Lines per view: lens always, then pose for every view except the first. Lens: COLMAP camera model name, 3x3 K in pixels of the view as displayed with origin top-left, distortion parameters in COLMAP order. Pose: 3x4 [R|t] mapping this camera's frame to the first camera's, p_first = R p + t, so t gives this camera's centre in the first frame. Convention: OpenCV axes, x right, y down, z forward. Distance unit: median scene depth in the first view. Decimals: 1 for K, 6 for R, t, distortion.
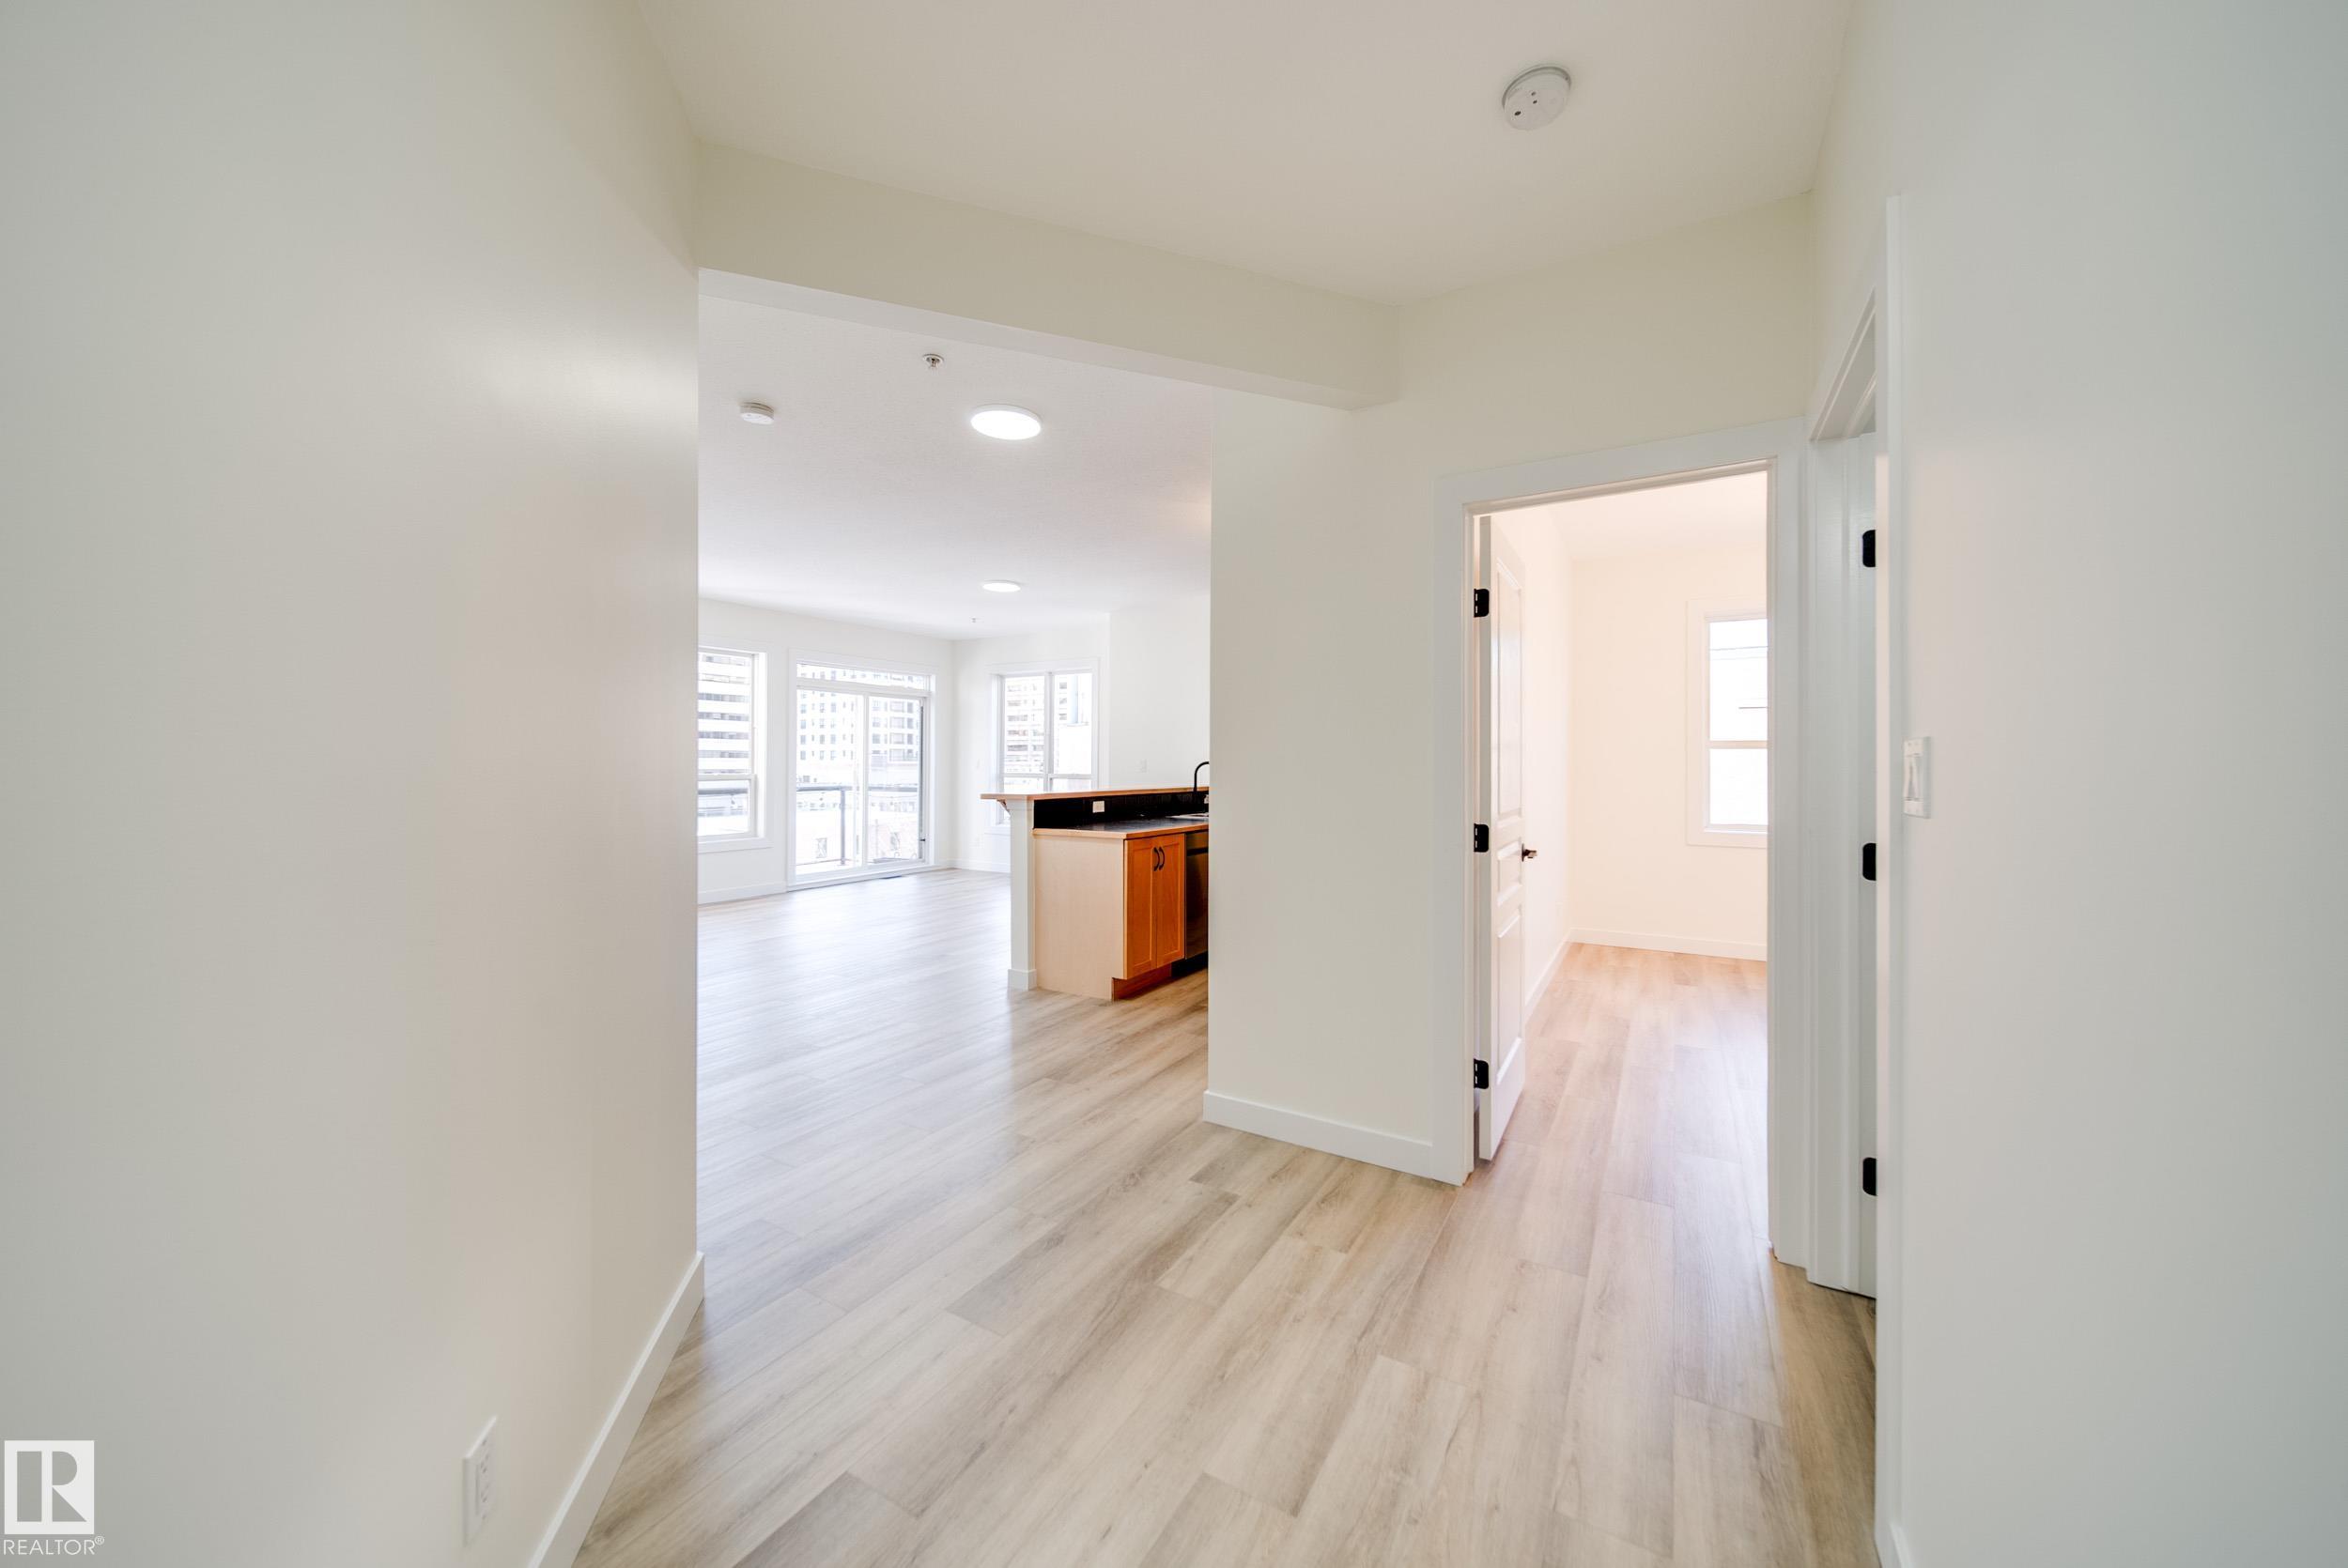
lens RADIAL K [[827.1, 0, 1192.3], [0, 827.1, 767.9], [0, 0, 1]] dist [0.000704, -0.001937]
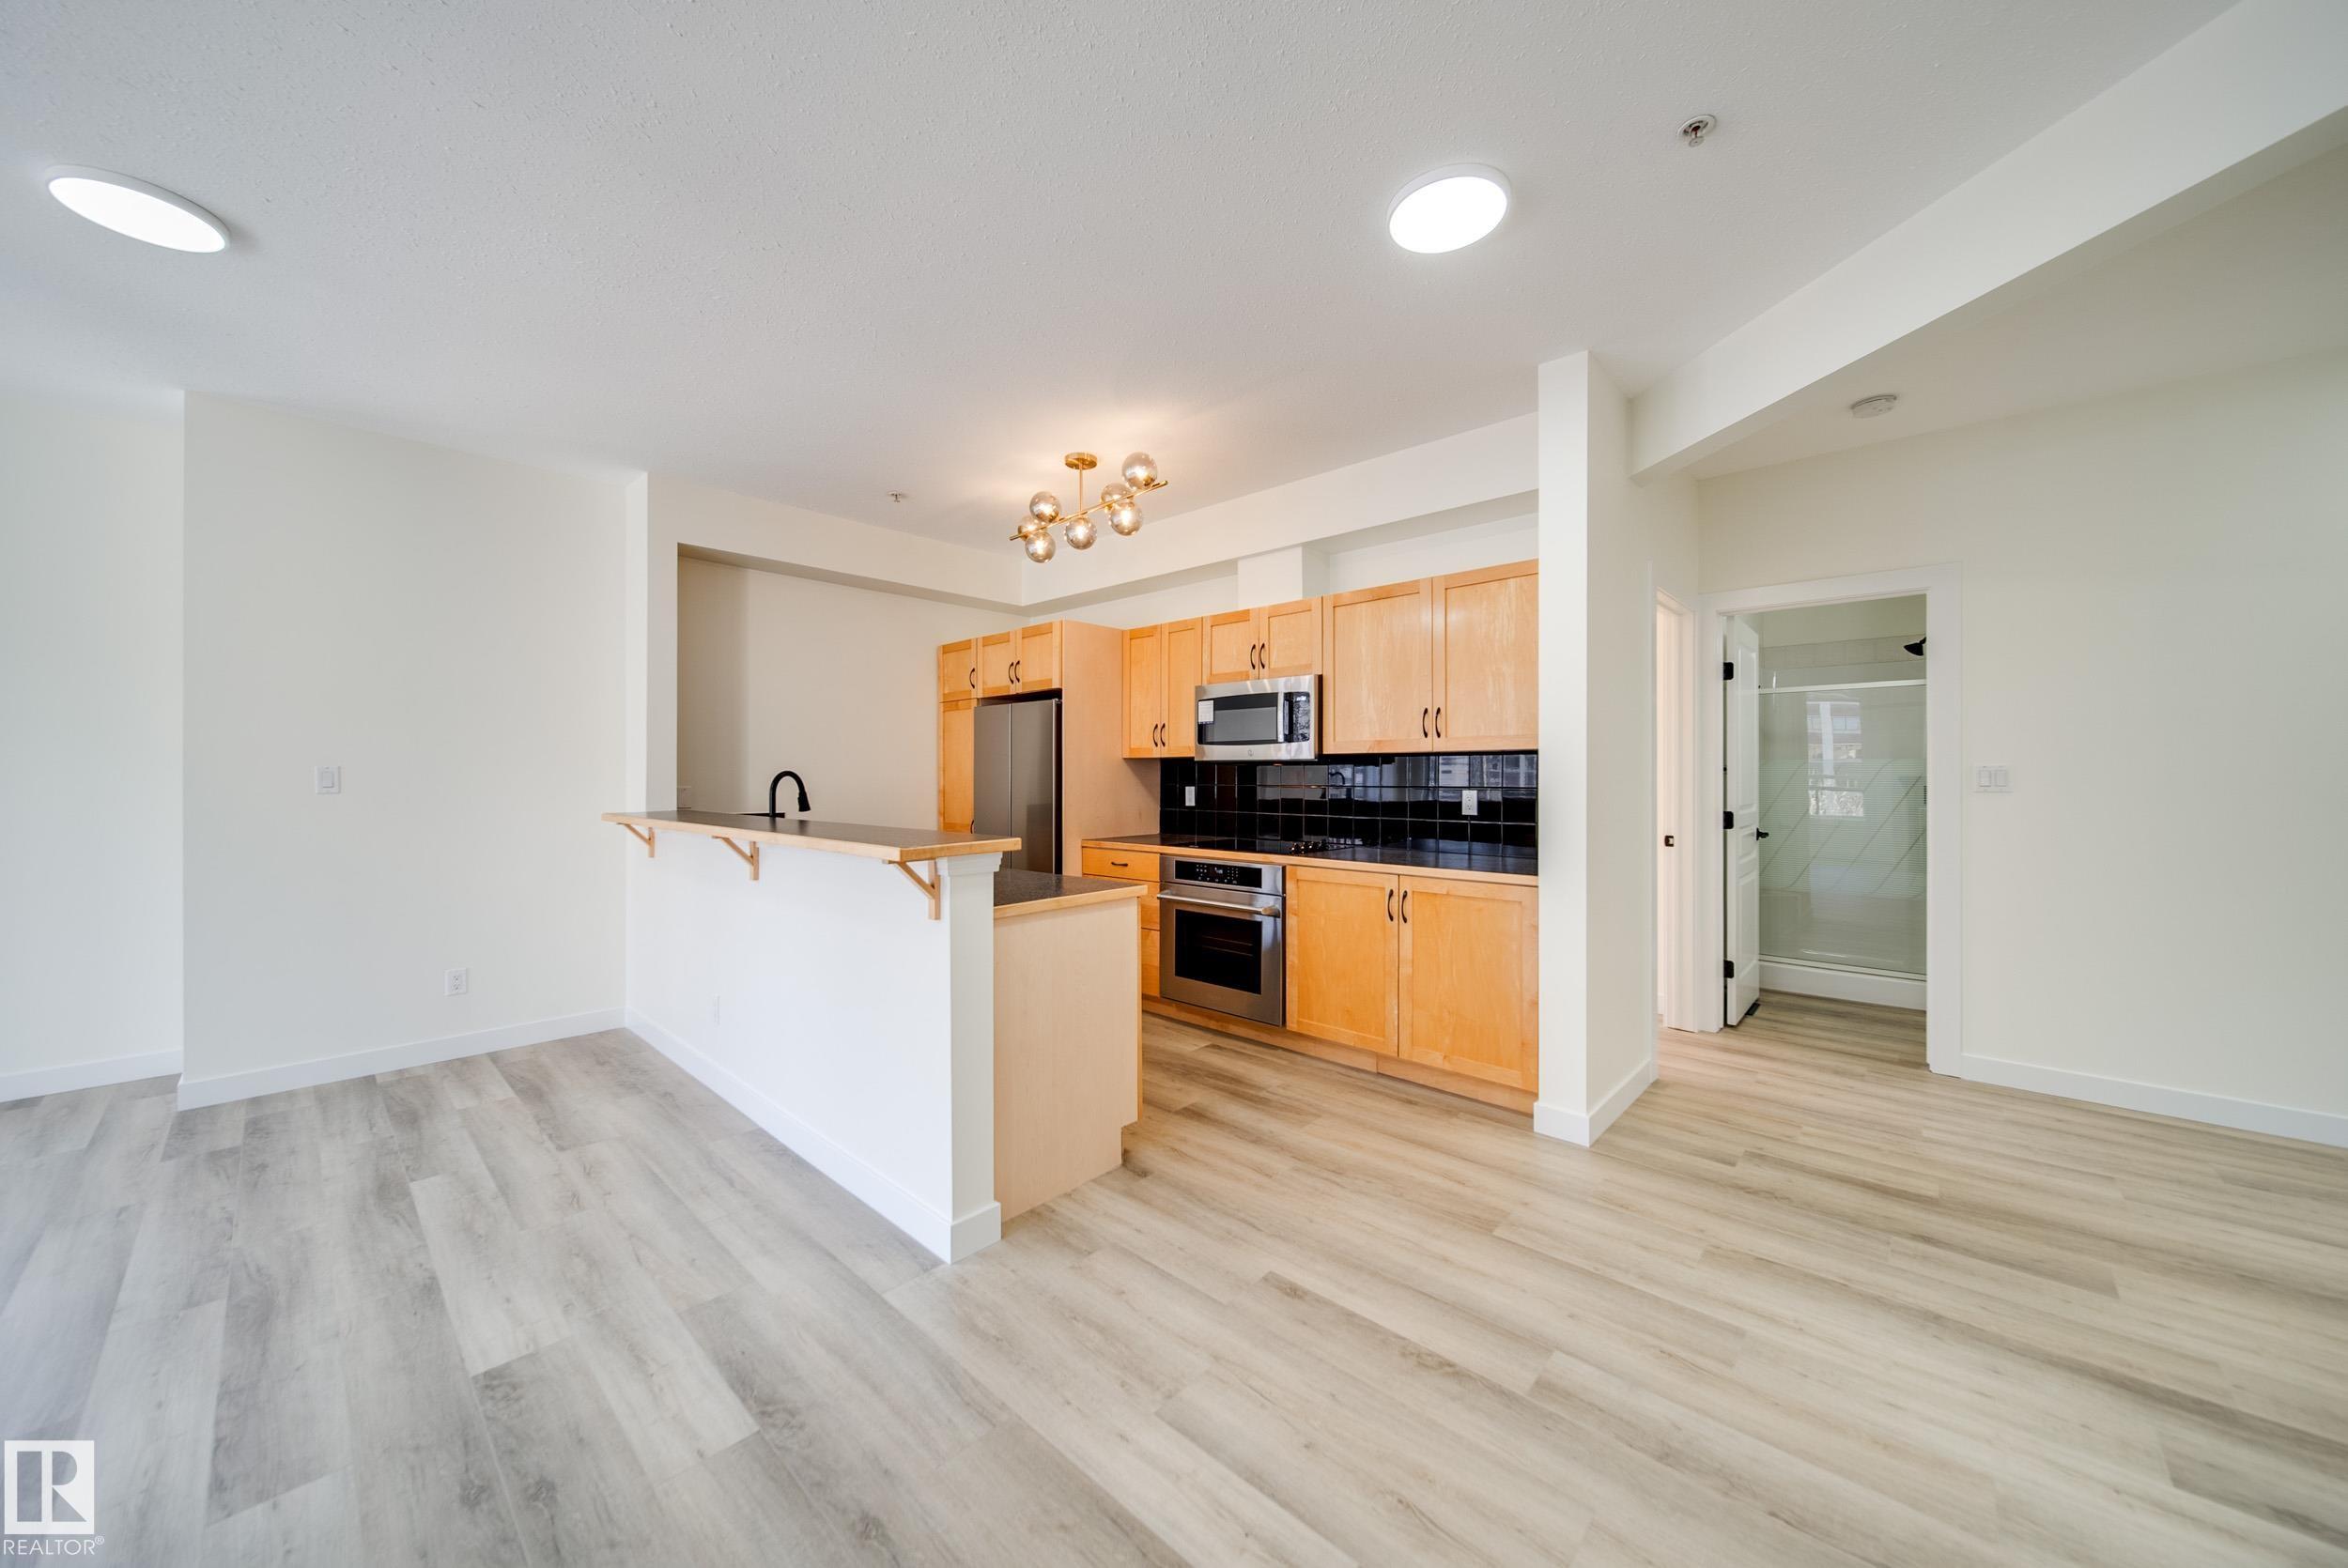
lens RADIAL K [[827.1, 0, 1173.2], [0, 827.1, 775.9], [0, 0, 1]] dist [0.000704, -0.001937]
pose [[0.226650, -0.007506, 0.973947, -0.644289], [0.005506, 0.999964, 0.006425, -0.007524], [-0.973961, 0.003906, 0.226683, 0.786823]]
